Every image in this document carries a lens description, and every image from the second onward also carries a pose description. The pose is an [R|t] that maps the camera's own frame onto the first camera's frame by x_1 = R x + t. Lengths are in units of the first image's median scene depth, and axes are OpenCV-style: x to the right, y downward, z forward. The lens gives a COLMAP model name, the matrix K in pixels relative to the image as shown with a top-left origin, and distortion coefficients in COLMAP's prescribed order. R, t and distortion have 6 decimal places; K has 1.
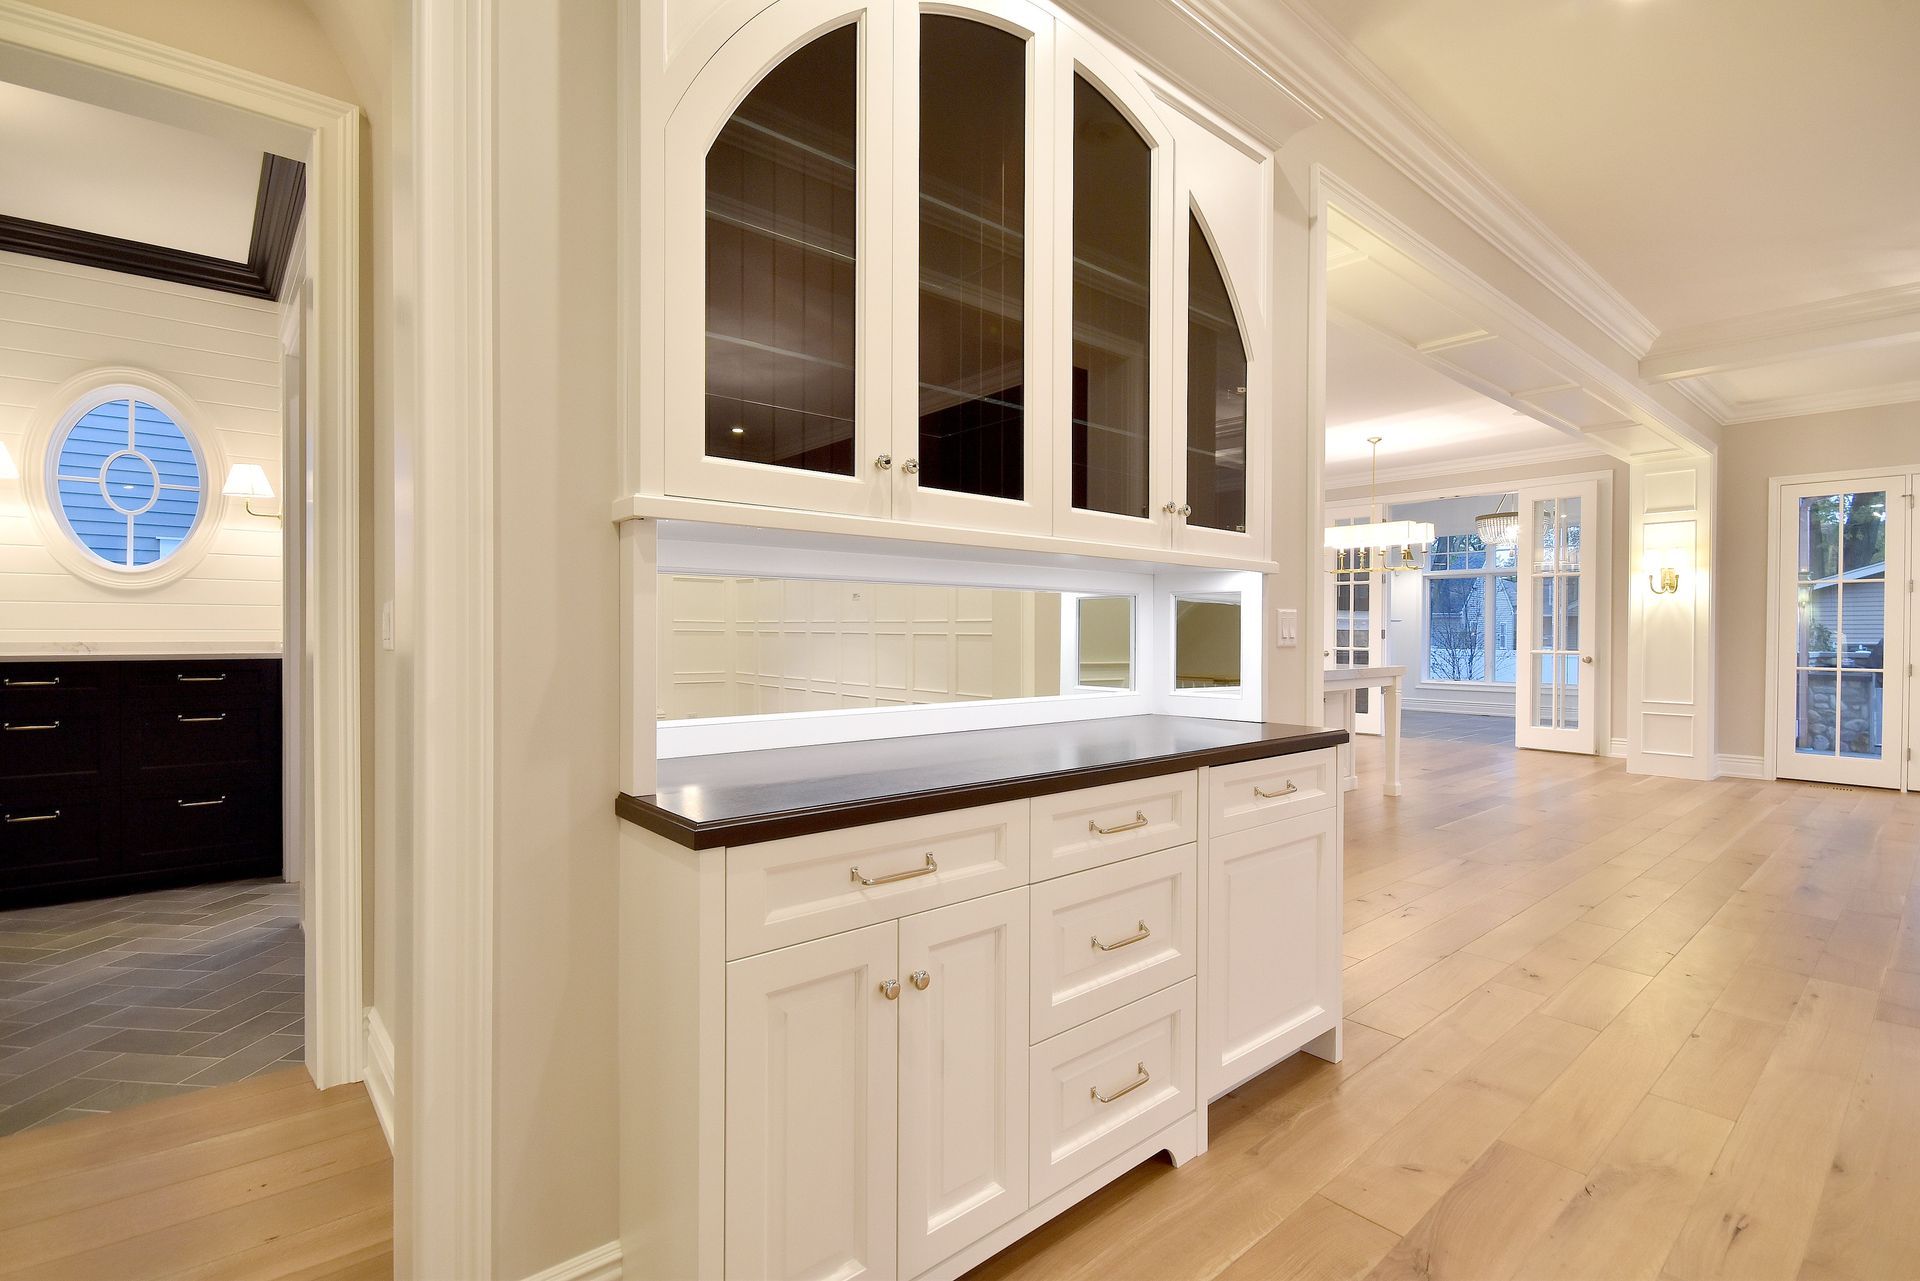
lens RADIAL K [[890.4, 0, 950.4], [0, 890.4, 638.5], [0, 0, 1]] dist [0.006092, 0.000300]
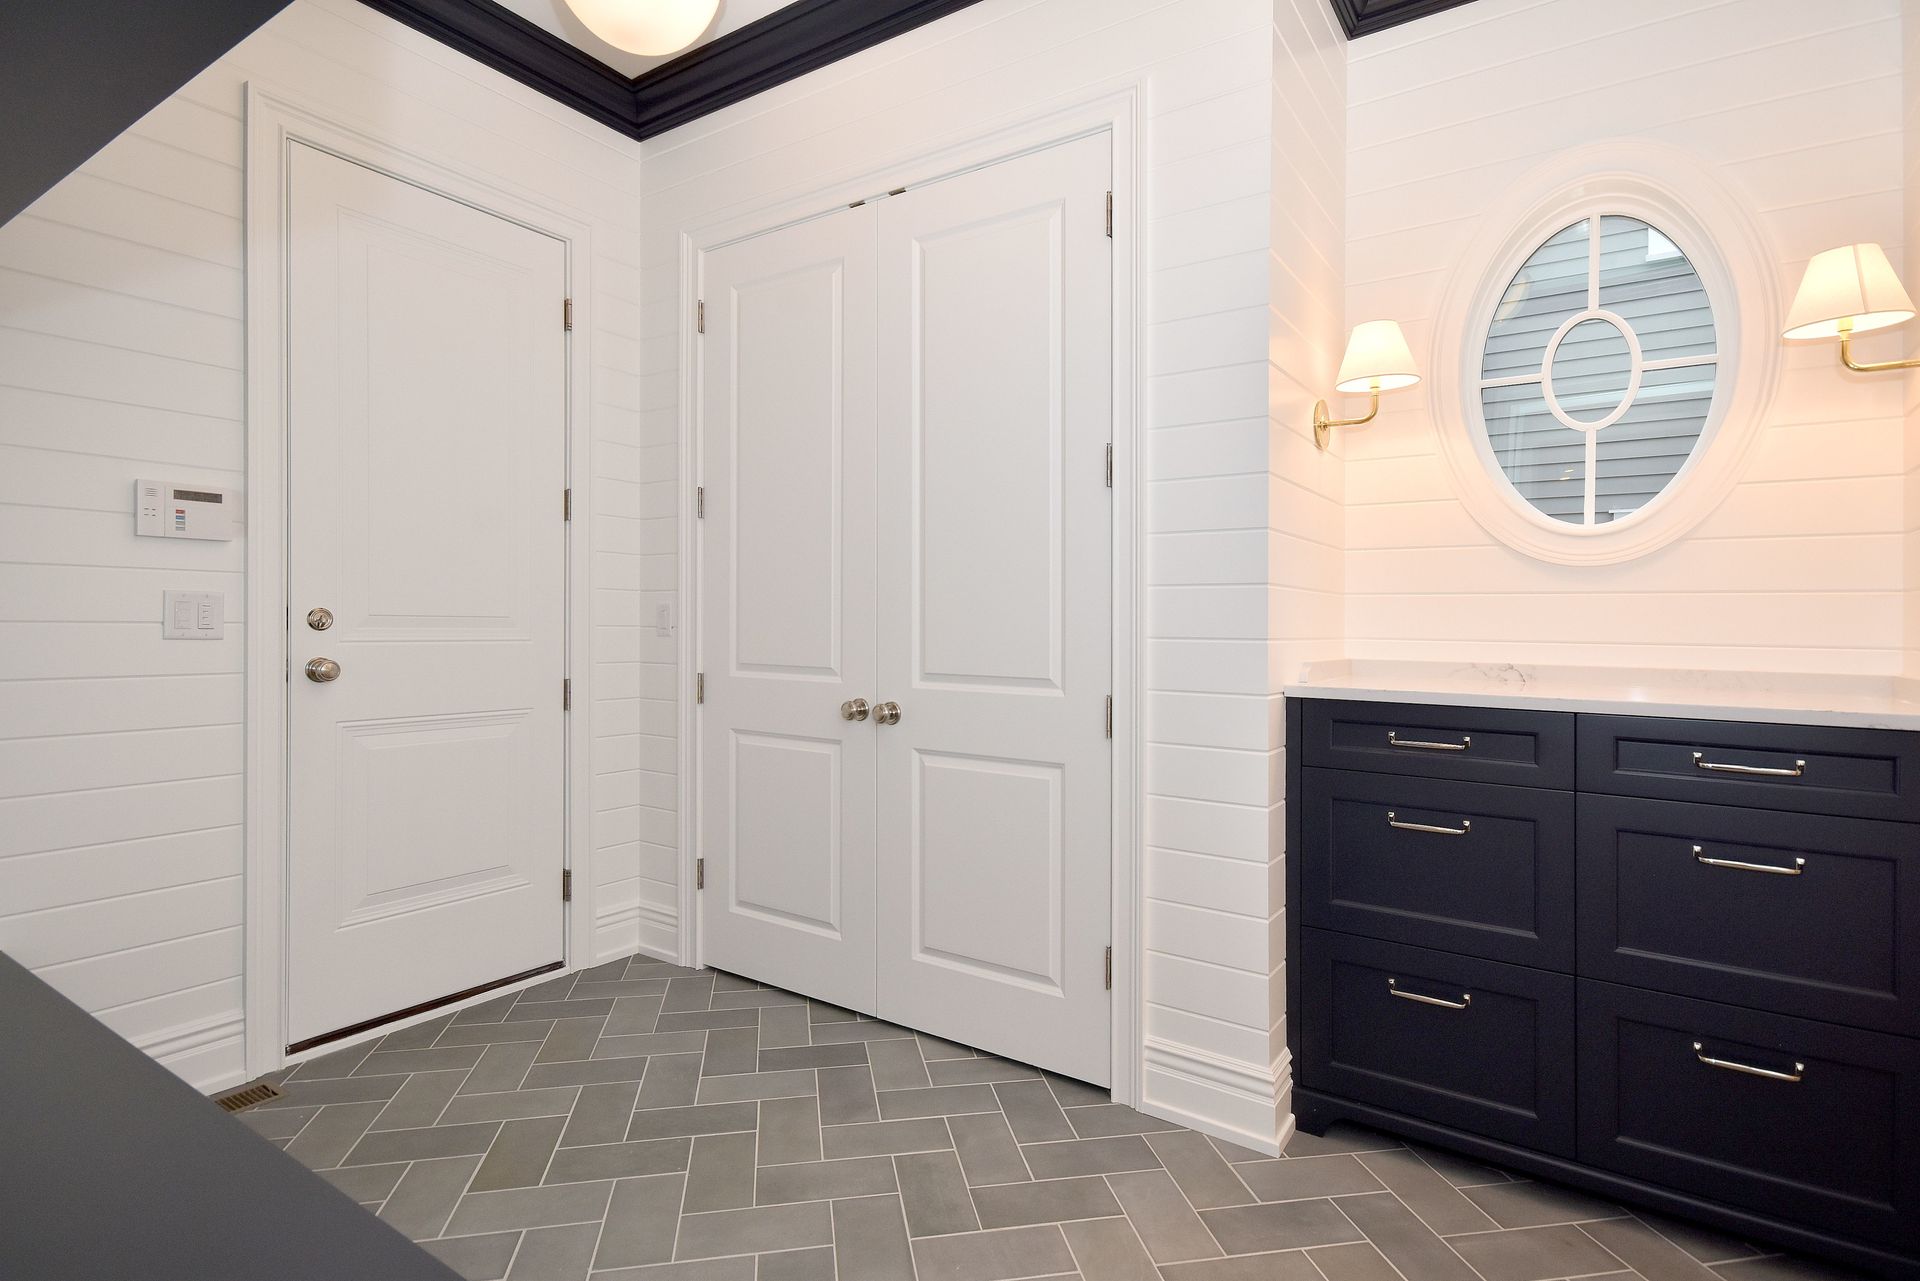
lens RADIAL K [[890.4, 0, 950.4], [0, 890.4, 638.5], [0, 0, 1]] dist [0.006092, 0.000300]
pose [[0.205261, -0.002350, -0.978704, -0.469409], [-0.006217, 0.999974, -0.003705, -0.007632], [0.978687, 0.006845, 0.205241, 0.513849]]
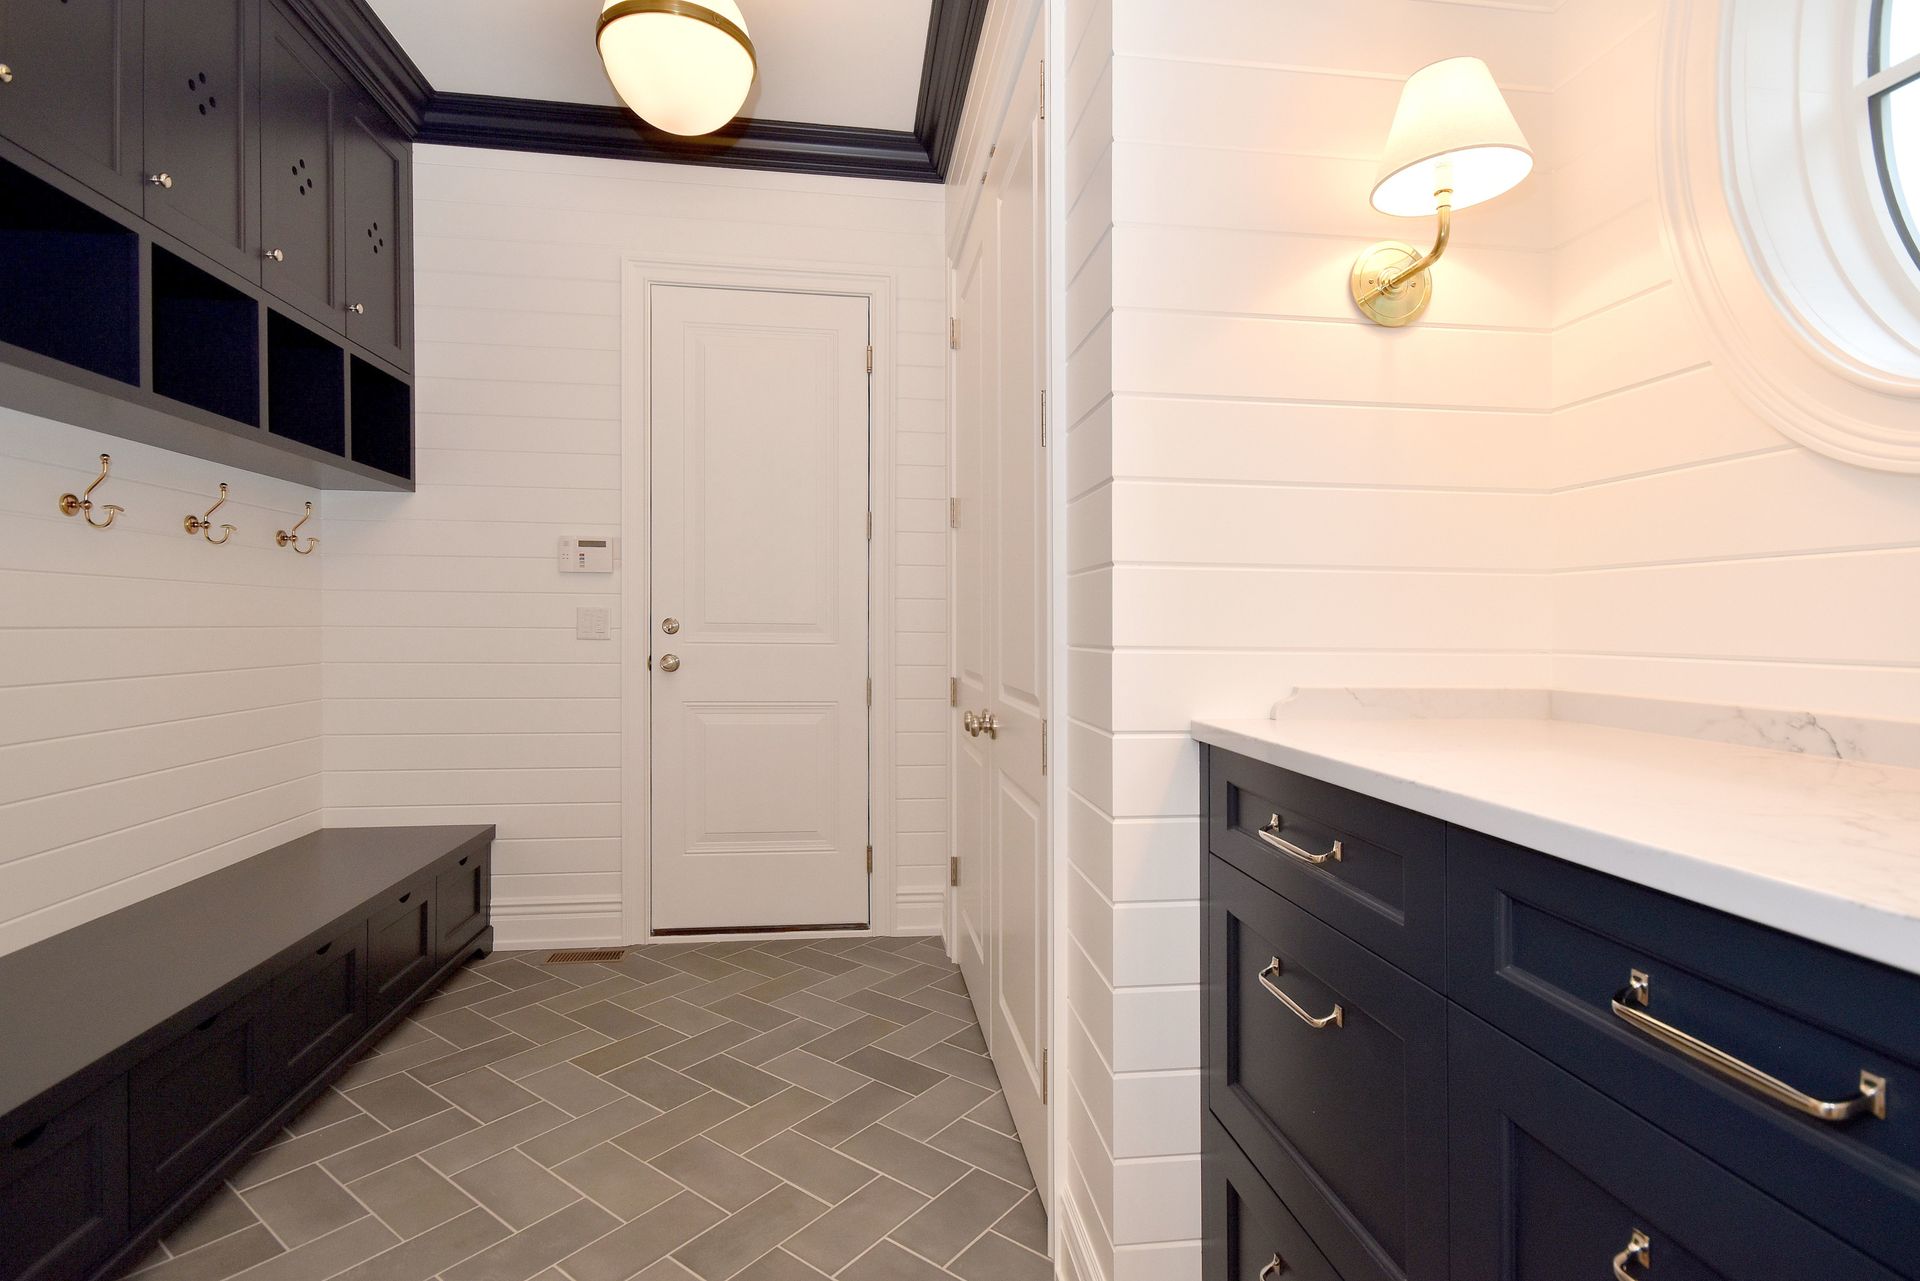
lens RADIAL K [[874.6, 0, 959.0], [0, 874.6, 647.7], [0, 0, 1]] dist [0.002036, 0.000026]
pose [[-0.544439, -0.008196, -0.838761, -0.601771], [-0.021981, 0.999748, 0.004499, -0.009750], [0.838513, 0.020887, -0.544482, 0.864413]]
